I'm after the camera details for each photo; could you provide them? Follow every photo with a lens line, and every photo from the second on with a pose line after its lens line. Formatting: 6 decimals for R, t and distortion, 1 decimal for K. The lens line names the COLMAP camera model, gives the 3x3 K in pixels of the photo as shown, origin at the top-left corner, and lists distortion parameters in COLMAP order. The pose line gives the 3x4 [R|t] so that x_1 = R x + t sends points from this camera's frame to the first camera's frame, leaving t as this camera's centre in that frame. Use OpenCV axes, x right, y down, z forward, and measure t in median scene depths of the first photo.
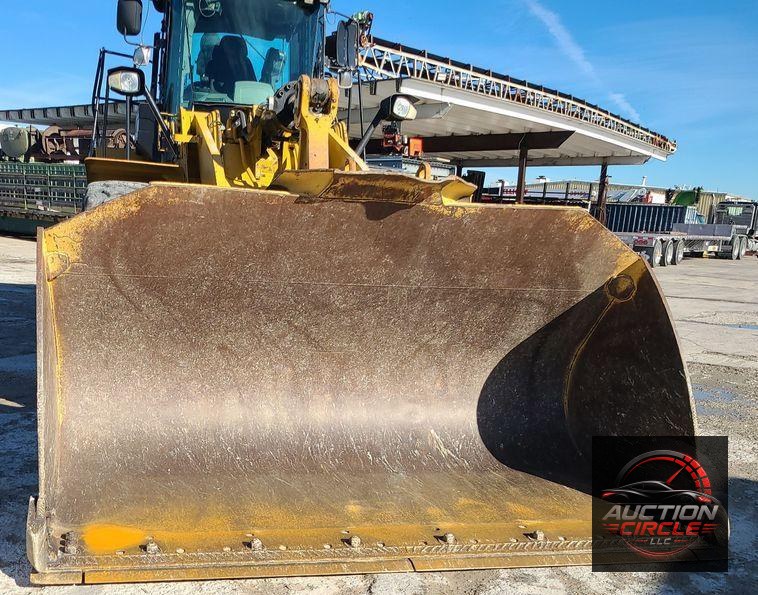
lens RADIAL K [[831.2, 0, 334.8], [0, 831.2, 380.6], [0, 0, 1]] dist [0.041003, 0.023831]
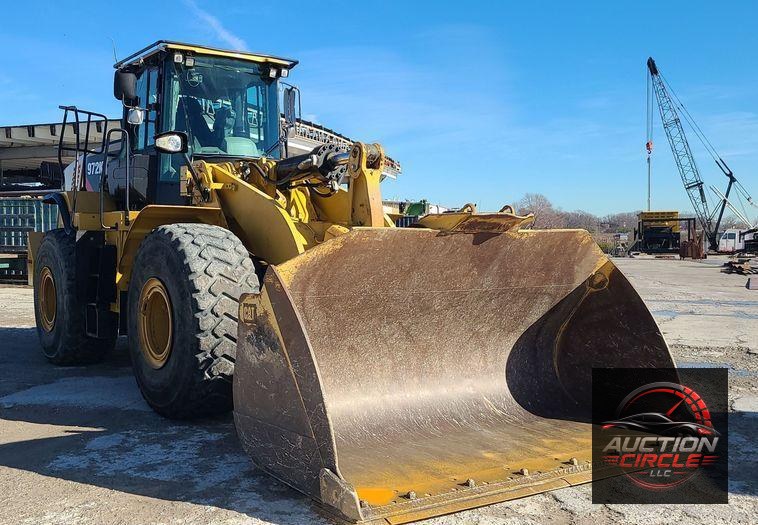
lens RADIAL K [[816.0, 0, 359.5], [0, 816.0, 252.4], [0, 0, 1]] dist [0.055479, 0.005685]
pose [[0.937677, -0.059409, 0.342391, -0.509654], [0.116044, 0.982251, -0.147366, 0.002597], [-0.327559, 0.177914, 0.927929, -0.189313]]
